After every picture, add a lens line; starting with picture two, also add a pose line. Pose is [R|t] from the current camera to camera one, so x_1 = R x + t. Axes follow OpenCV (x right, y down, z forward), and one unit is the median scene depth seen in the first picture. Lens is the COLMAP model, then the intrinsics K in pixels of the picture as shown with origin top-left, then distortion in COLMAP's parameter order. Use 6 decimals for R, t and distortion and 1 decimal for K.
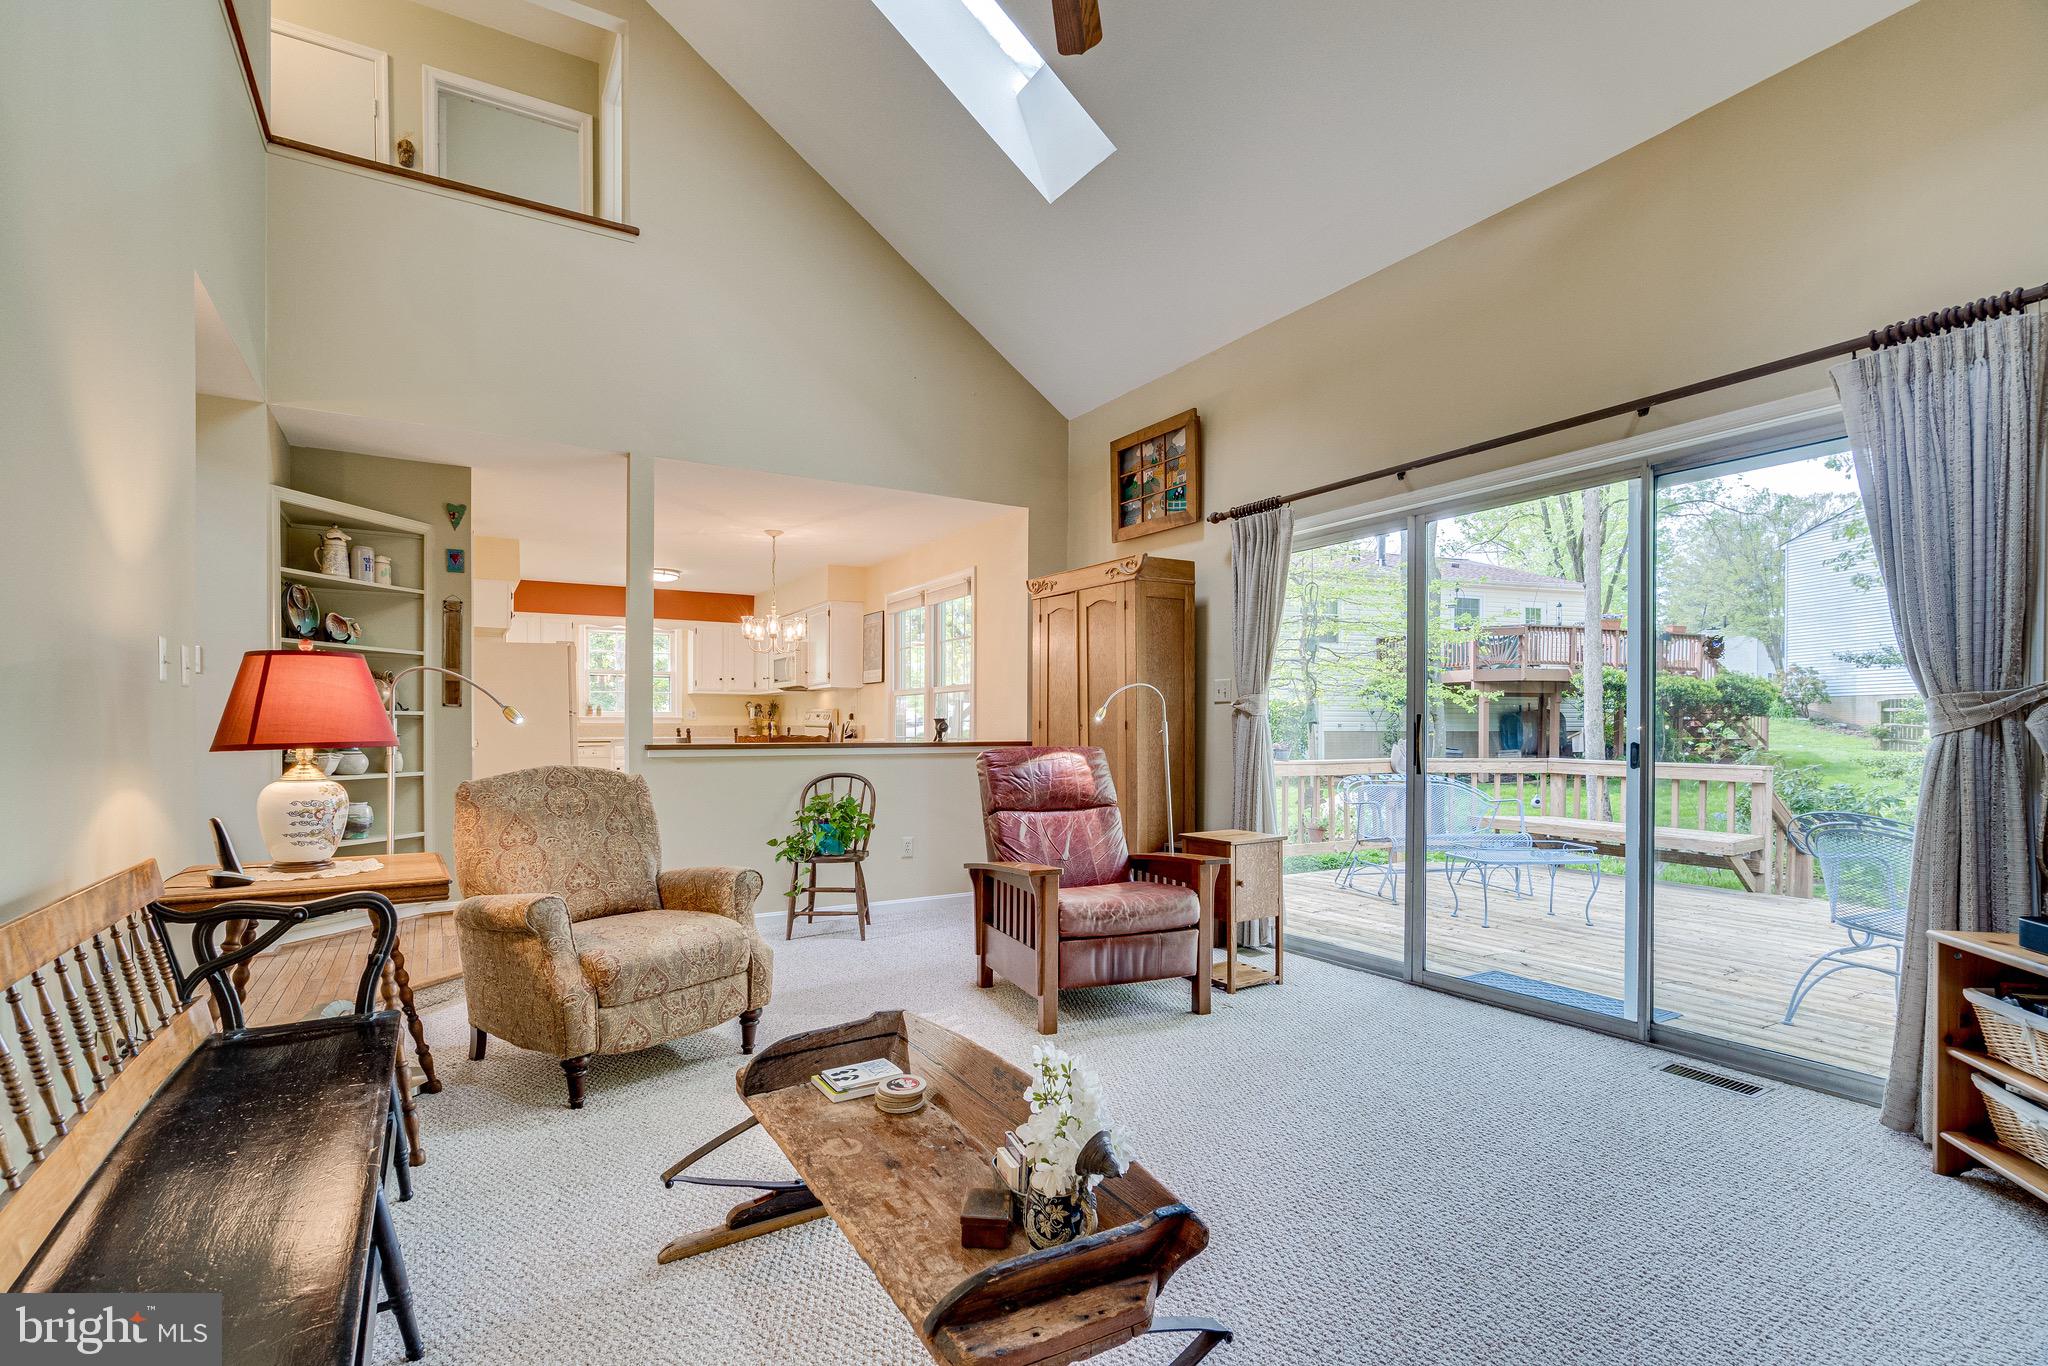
lens RADIAL K [[920.8, 0, 984.6], [0, 920.8, 728.0], [0, 0, 1]] dist [0.001027, 0.000655]
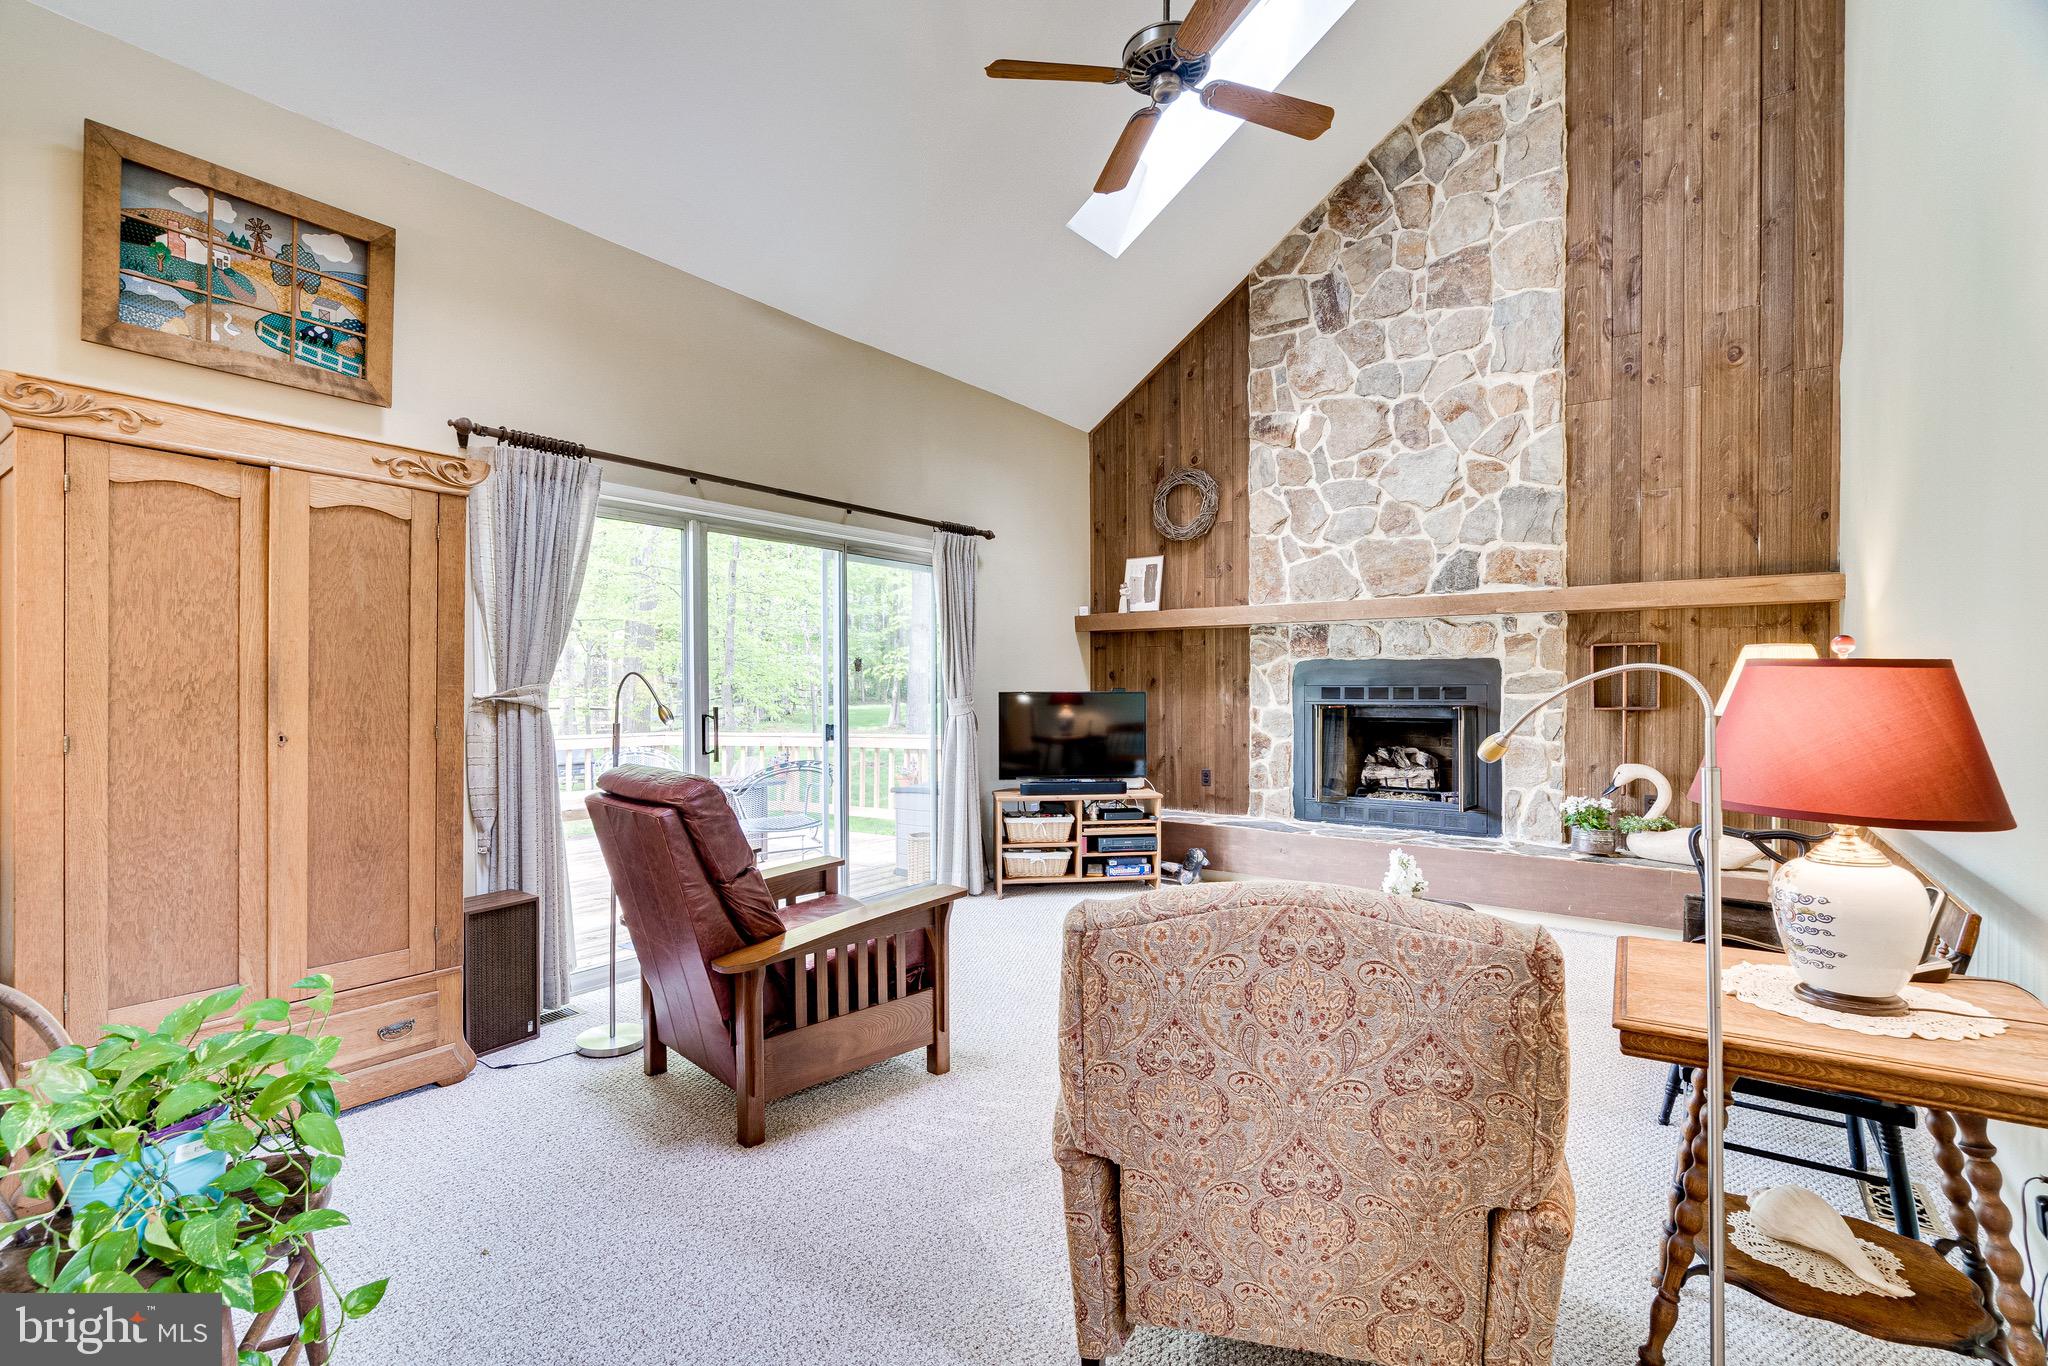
lens RADIAL K [[920.8, 0, 1031.5], [0, 920.8, 685.9], [0, 0, 1]] dist [0.001027, 0.000655]
pose [[-0.403579, 0.002102, 0.914942, -0.635455], [0.007277, 0.999973, 0.000913, -0.034476], [-0.914916, 0.007027, -0.403583, 1.020472]]
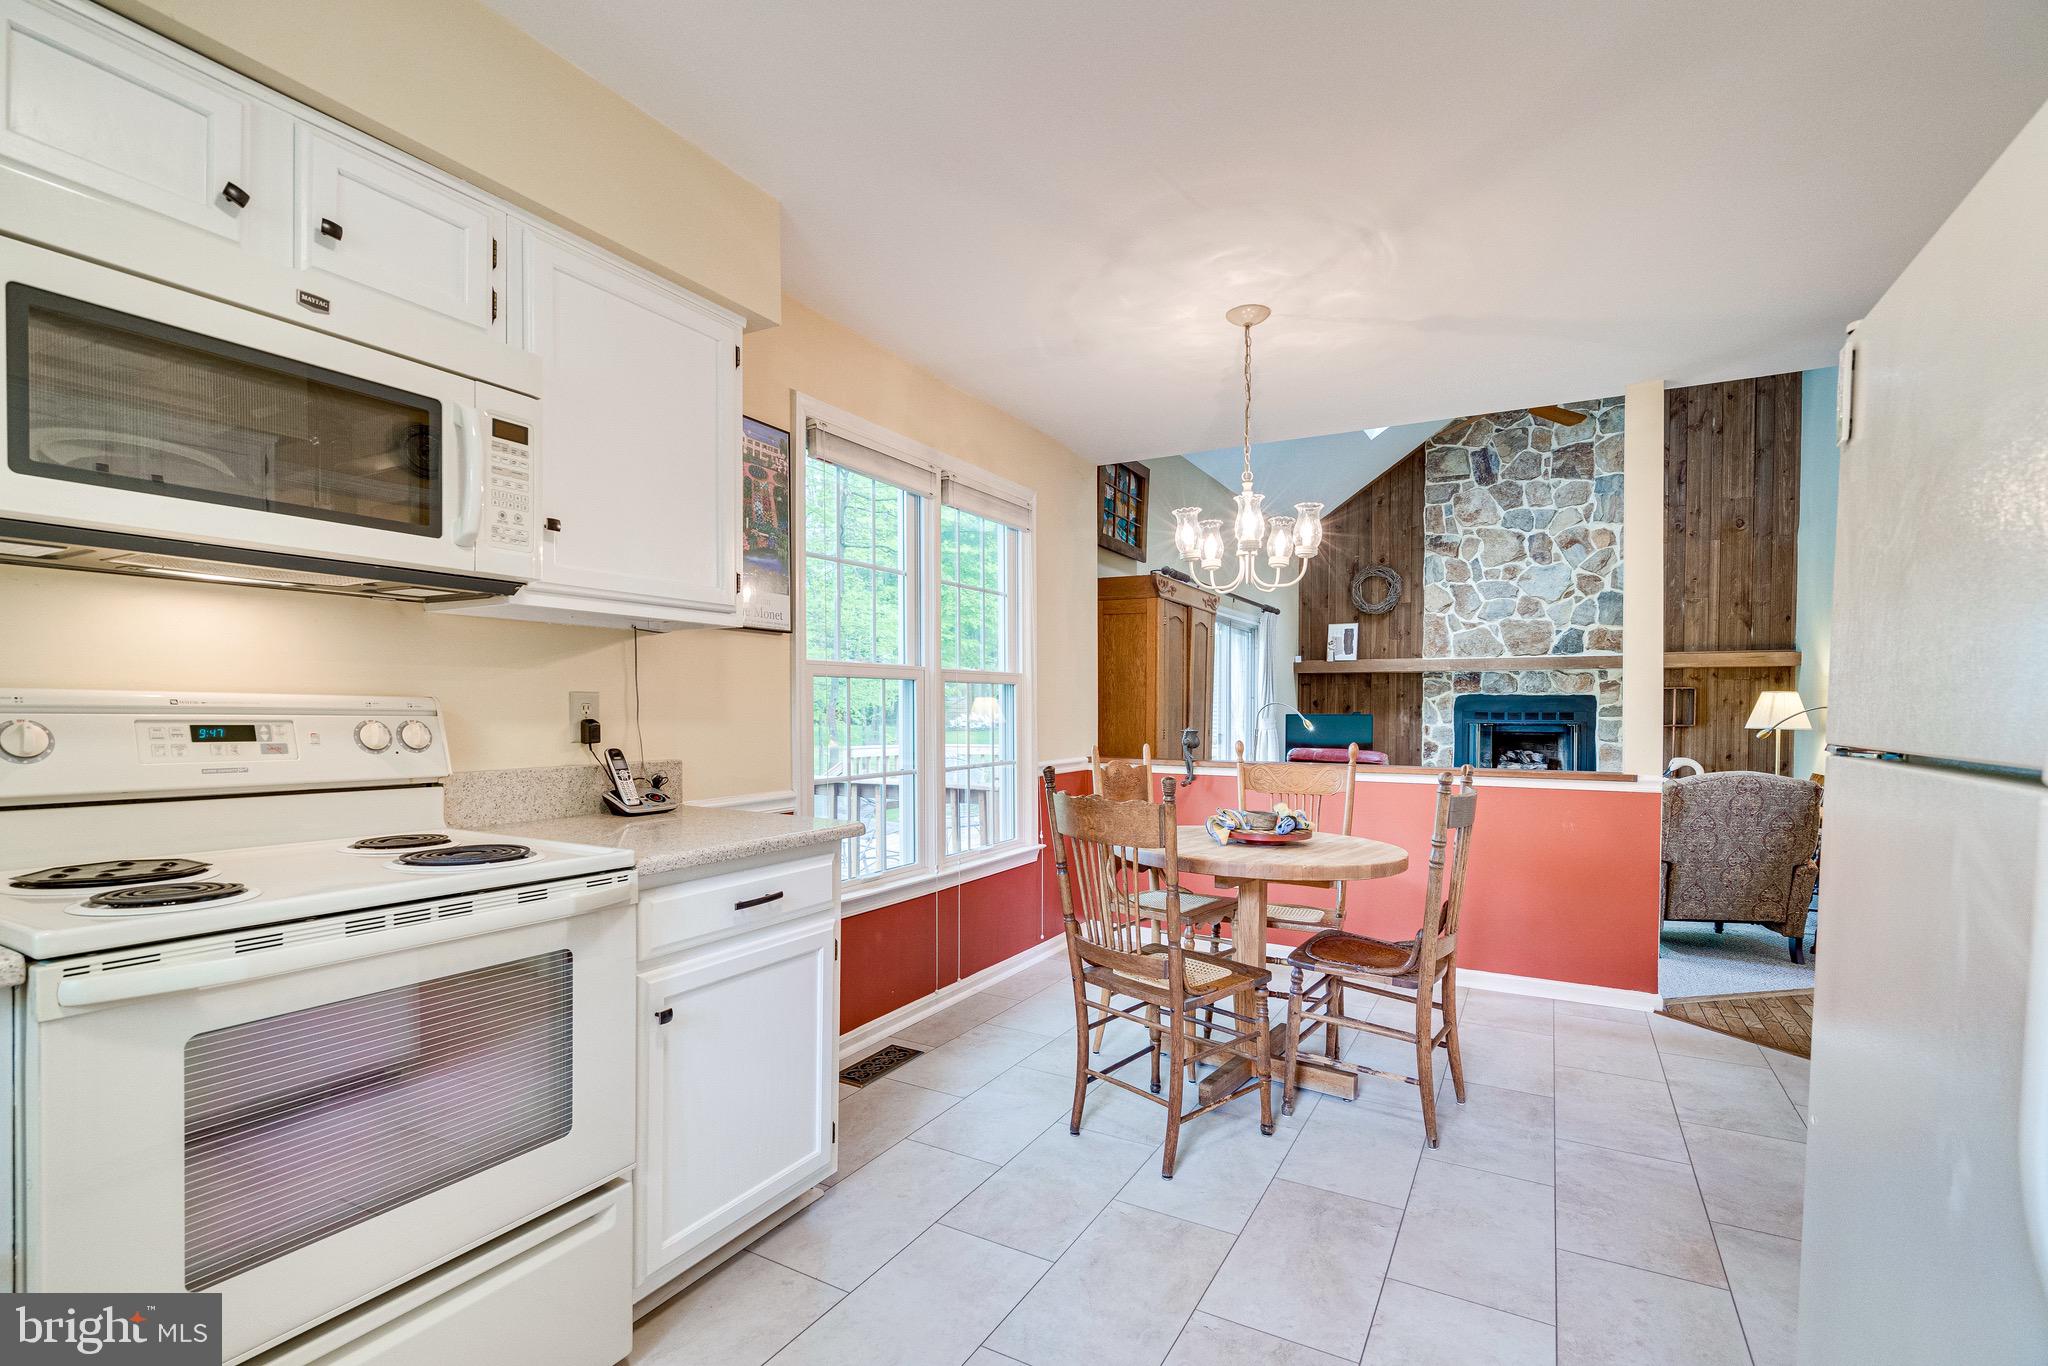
lens RADIAL K [[953.9, 0, 1006.9], [0, 953.9, 721.0], [0, 0, 1]] dist [-0.000828, 0.005595]
pose [[-0.511826, -0.010651, 0.859023, -0.896572], [0.001844, 0.999907, 0.013497, -0.039553], [-0.859087, 0.008492, -0.511759, 2.110947]]
